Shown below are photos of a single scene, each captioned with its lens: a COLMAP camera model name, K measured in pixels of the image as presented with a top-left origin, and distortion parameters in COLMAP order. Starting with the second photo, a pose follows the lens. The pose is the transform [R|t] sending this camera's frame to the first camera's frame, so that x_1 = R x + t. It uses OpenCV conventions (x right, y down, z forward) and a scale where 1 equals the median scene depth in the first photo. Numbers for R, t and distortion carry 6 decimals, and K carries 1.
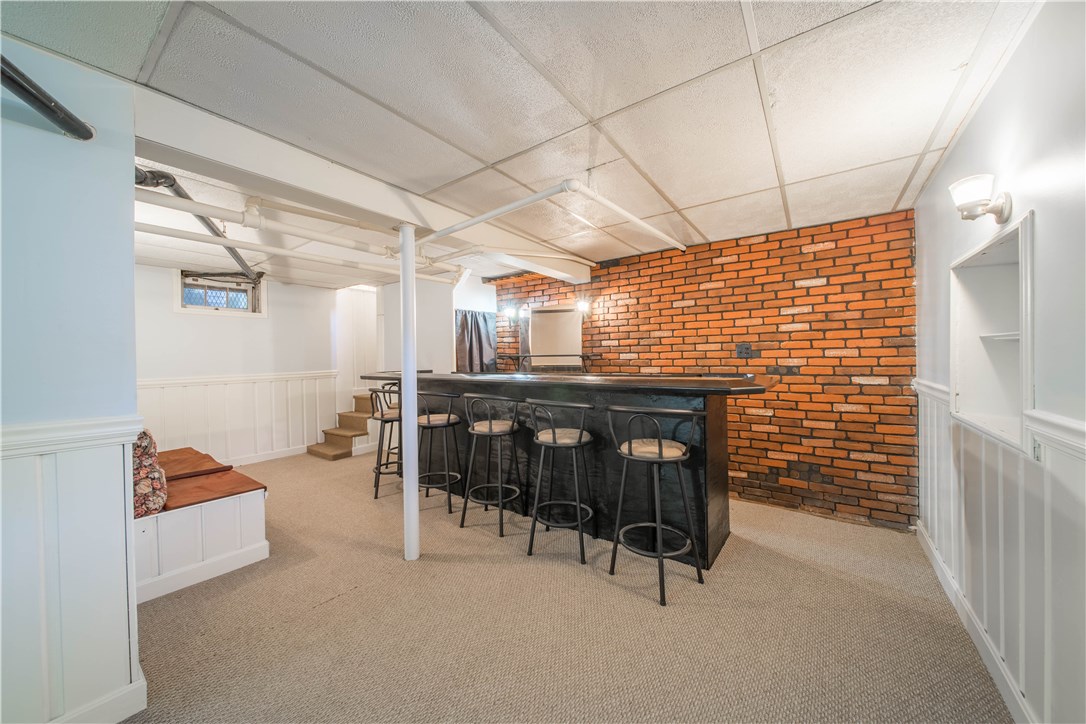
lens RADIAL K [[384.1, 0, 542.4], [0, 384.1, 357.9], [0, 0, 1]] dist [-0.004226, -0.001558]
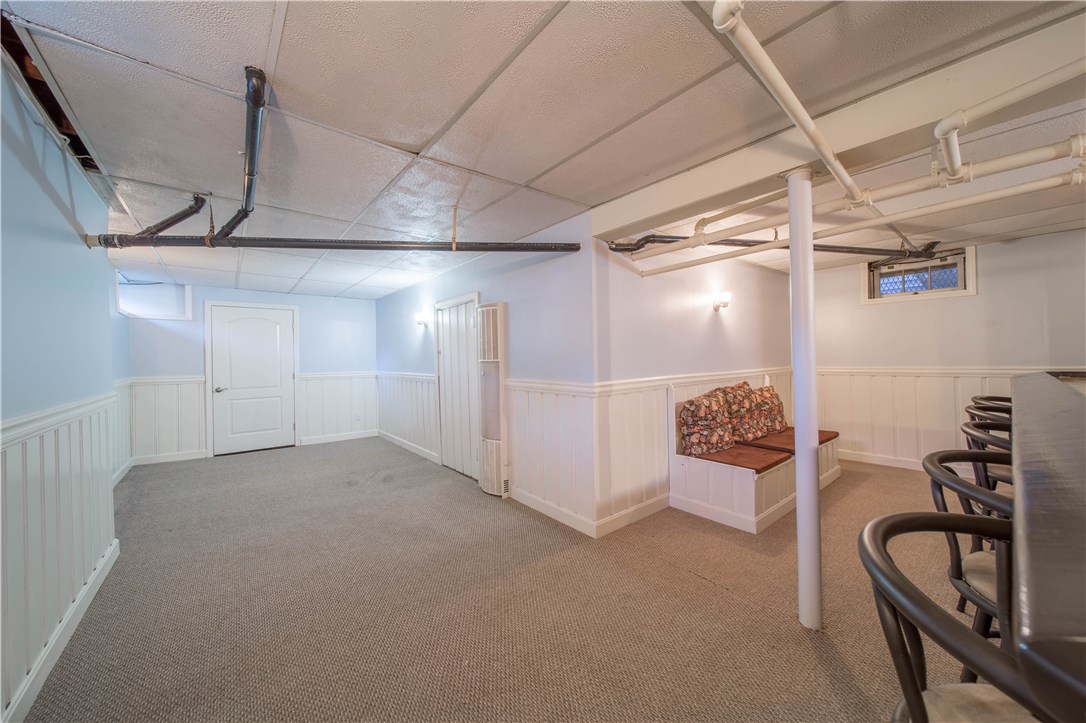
lens RADIAL K [[384.1, 0, 542.5], [0, 384.1, 358.3], [0, 0, 1]] dist [-0.004226, -0.001558]
pose [[-0.238540, 0.023508, -0.970848, 0.532557], [0.016226, 0.999664, 0.020219, -0.012849], [0.970997, -0.010930, -0.238841, 0.755809]]
